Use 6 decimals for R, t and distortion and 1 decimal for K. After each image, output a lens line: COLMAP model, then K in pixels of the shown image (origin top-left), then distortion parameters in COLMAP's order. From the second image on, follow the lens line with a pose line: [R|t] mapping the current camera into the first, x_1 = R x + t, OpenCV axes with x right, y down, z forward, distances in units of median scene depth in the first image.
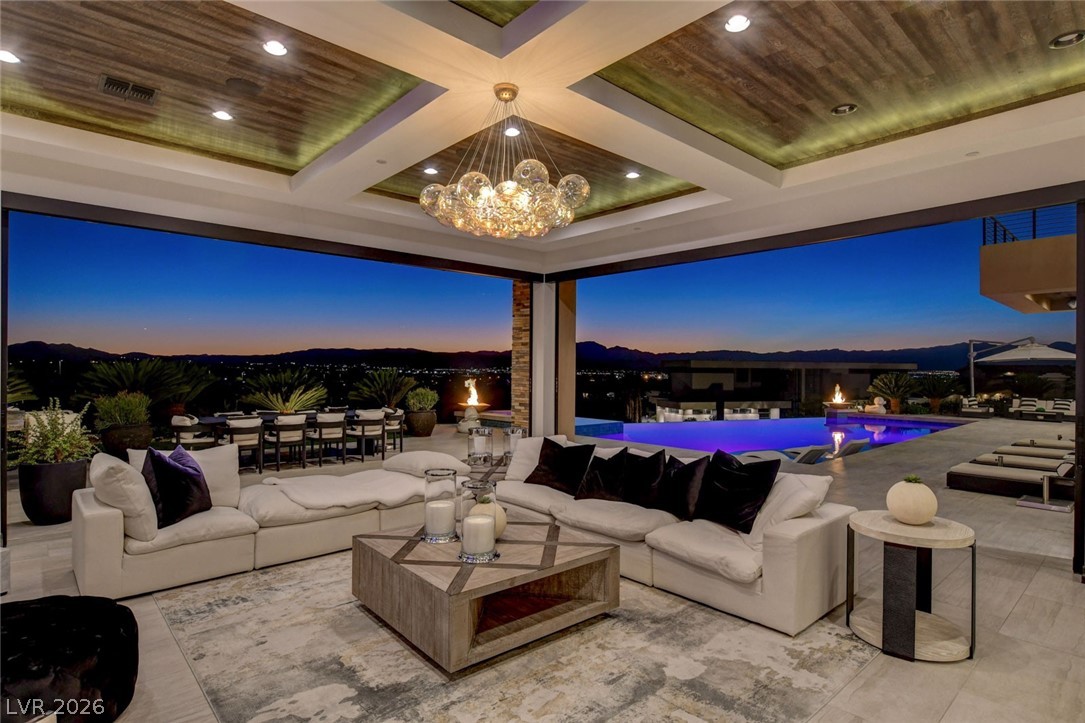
lens RADIAL K [[570.0, 0, 545.0], [0, 570.0, 365.0], [0, 0, 1]] dist [-0.013610, 0.001046]
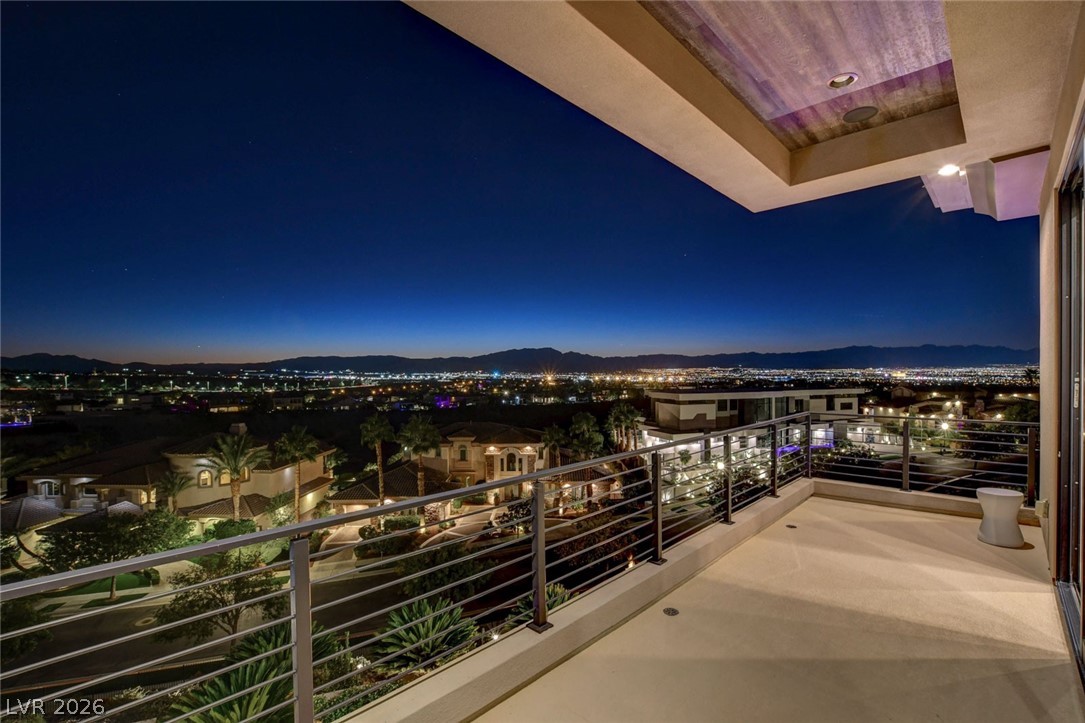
lens RADIAL K [[491.9, 0, 543.7], [0, 491.9, 374.1], [0, 0, 1]] dist [-0.020829, 0.000194]
pose [[0.997311, -0.013648, 0.071998, -0.233053], [0.012707, 0.999828, 0.013511, -0.203391], [-0.072170, -0.012559, 0.997313, 0.245492]]
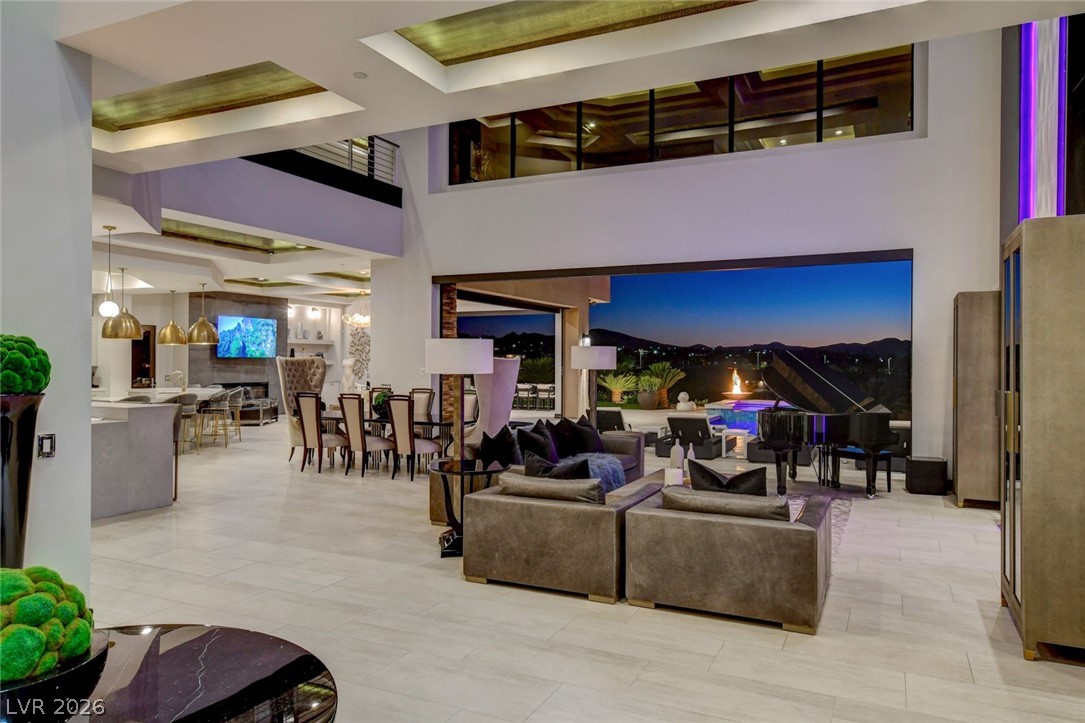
lens RADIAL K [[735.8, 0, 535.1], [0, 735.8, 362.3], [0, 0, 1]] dist [0.020421, -0.000698]
pose [[0.368618, -0.003589, -0.929574, 0.901373], [0.002955, 0.999992, -0.002689, 0.006144], [0.929576, -0.001755, 0.368625, 0.033107]]
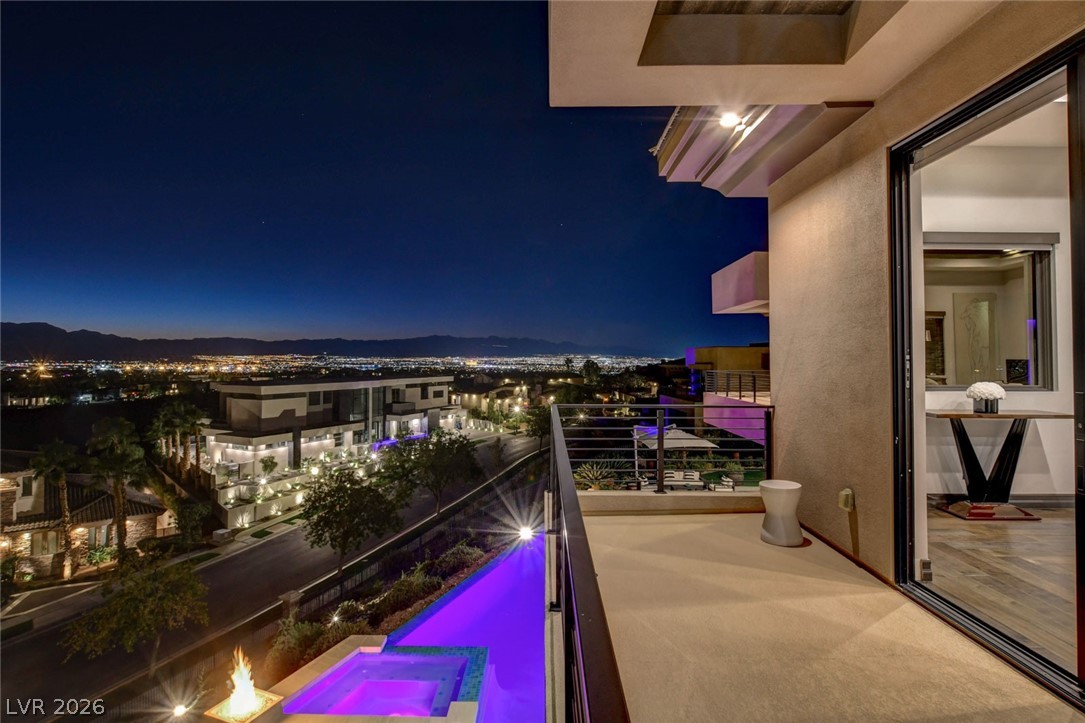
lens RADIAL K [[552.4, 0, 536.4], [0, 552.4, 345.0], [0, 0, 1]] dist [-0.014332, 0.000710]
pose [[0.682166, 0.010665, 0.731120, -0.244237], [-0.001103, 0.999907, -0.013557, -0.198548], [-0.731197, 0.008441, 0.682114, 0.359873]]
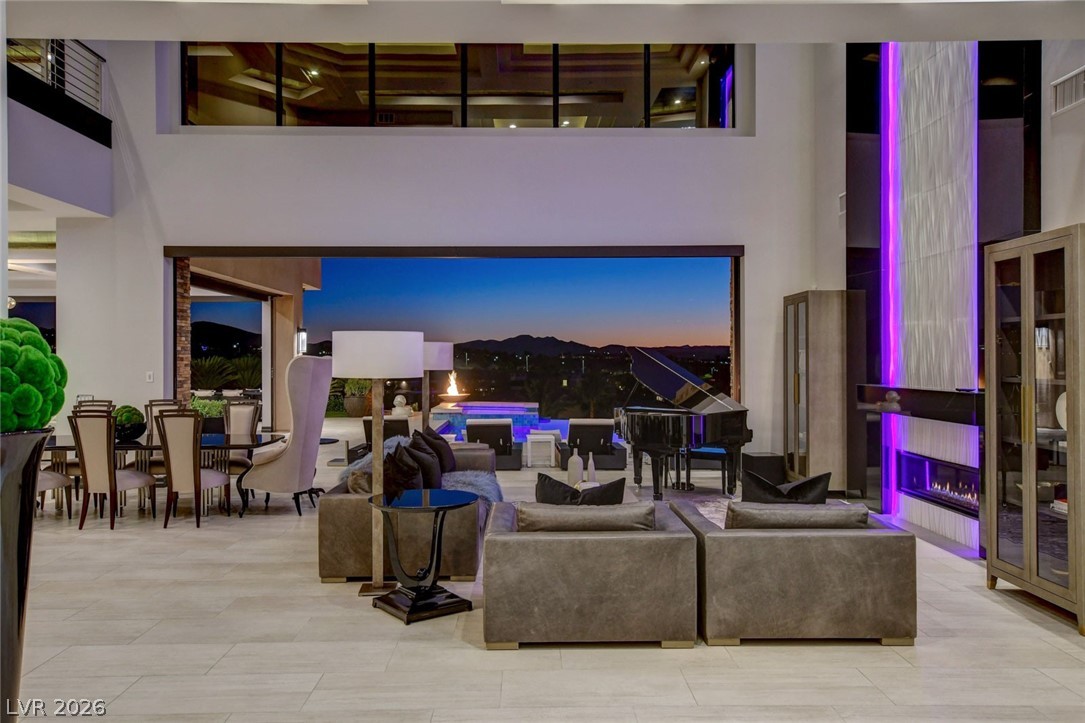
lens RADIAL K [[828.9, 0, 542.8], [0, 828.9, 359.1], [0, 0, 1]] dist [0.025025, 0.006445]
pose [[0.753820, -0.009965, -0.657005, 0.807492], [0.011352, 0.999933, -0.002142, 0.005219], [0.656982, -0.005843, 0.753883, -0.052600]]
